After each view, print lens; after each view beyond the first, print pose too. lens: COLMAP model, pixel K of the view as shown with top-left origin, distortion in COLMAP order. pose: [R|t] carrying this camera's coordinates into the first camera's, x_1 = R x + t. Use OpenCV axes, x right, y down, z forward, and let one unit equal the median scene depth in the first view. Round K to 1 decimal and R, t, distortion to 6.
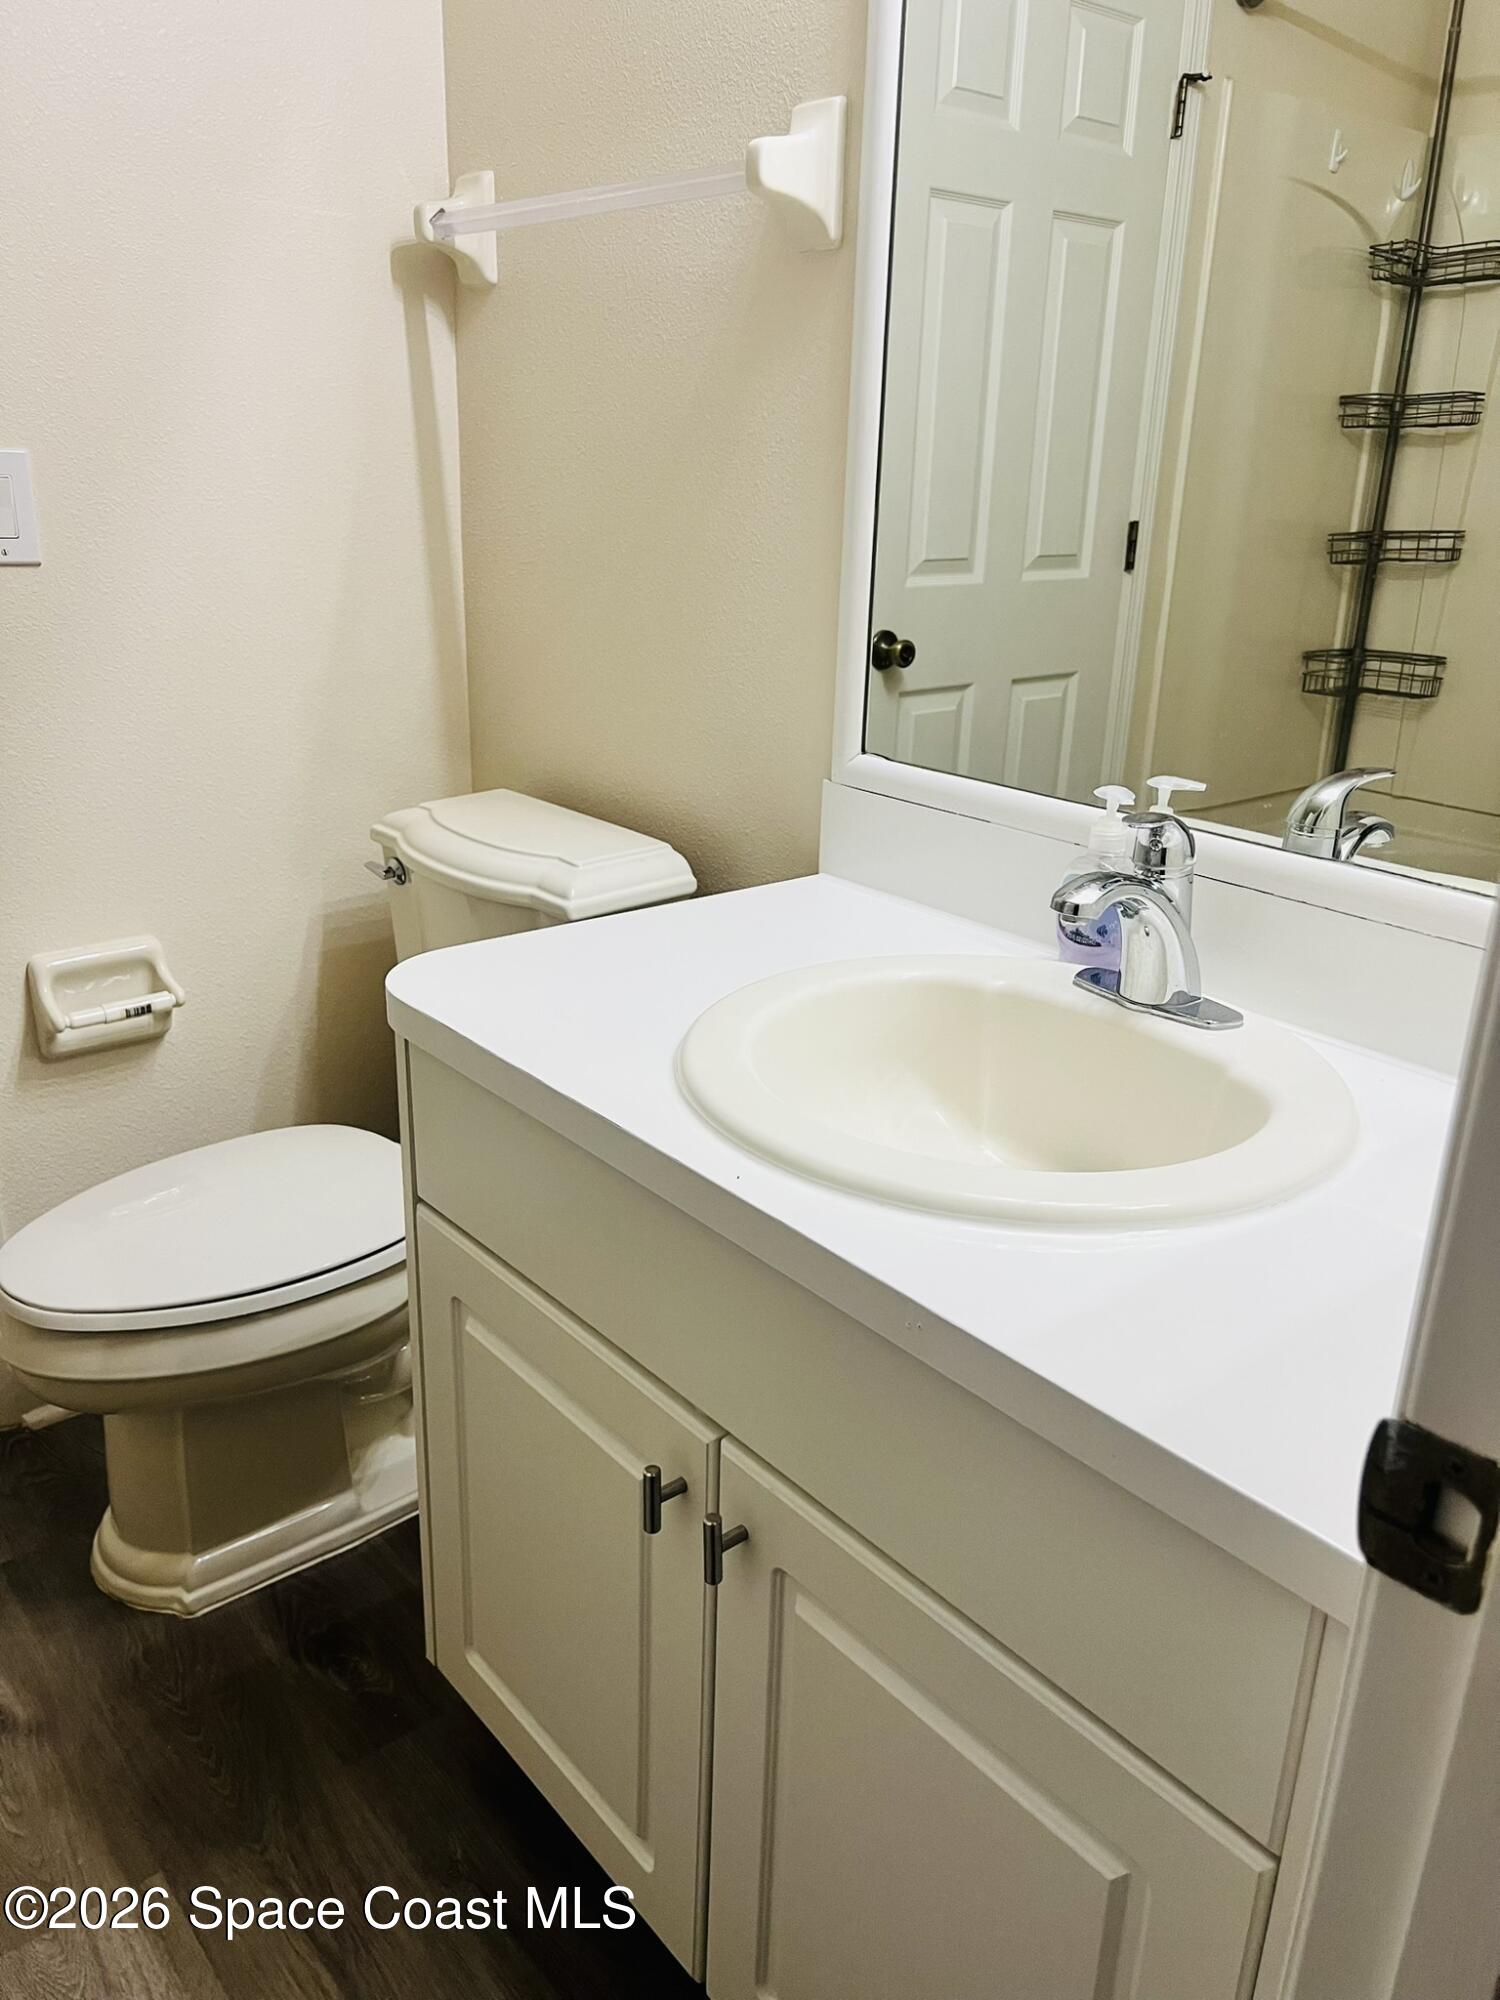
lens RADIAL K [[1499.2, 0, 765.9], [0, 1499.2, 994.8], [0, 0, 1]] dist [0.060241, -0.075383]
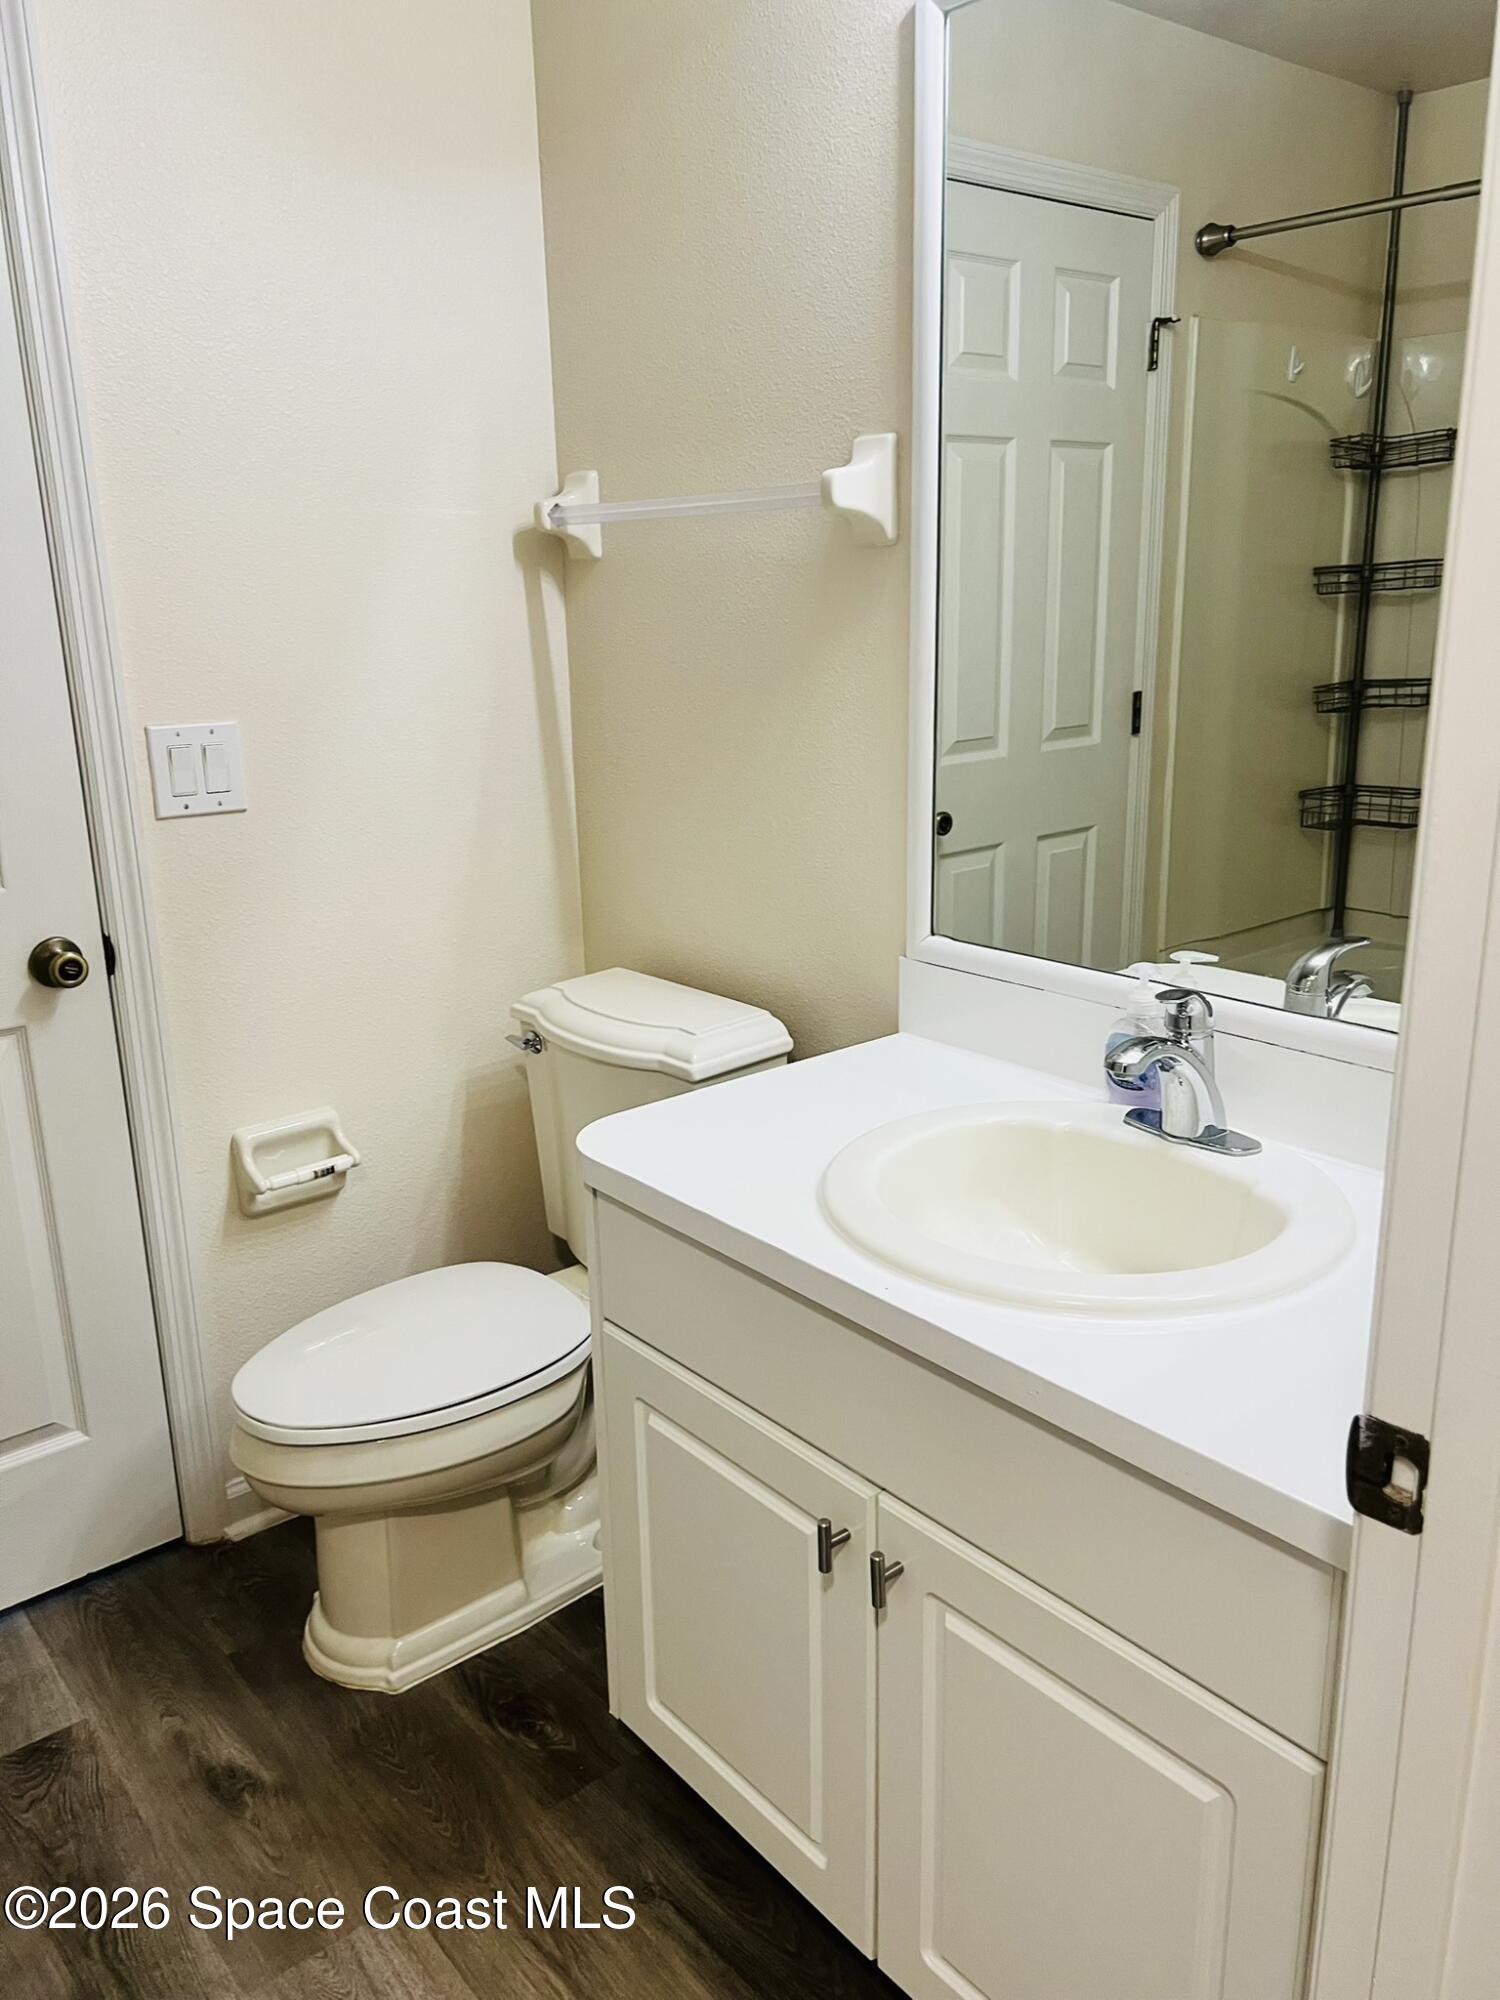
lens RADIAL K [[1499.2, 0, 745.1], [0, 1499.2, 994.9], [0, 0, 1]] dist [0.060241, -0.075383]
pose [[0.998486, -0.048667, -0.025644, -0.055703], [0.046502, 0.995778, -0.079146, -0.021593], [0.029387, 0.077833, 0.996533, -0.204798]]
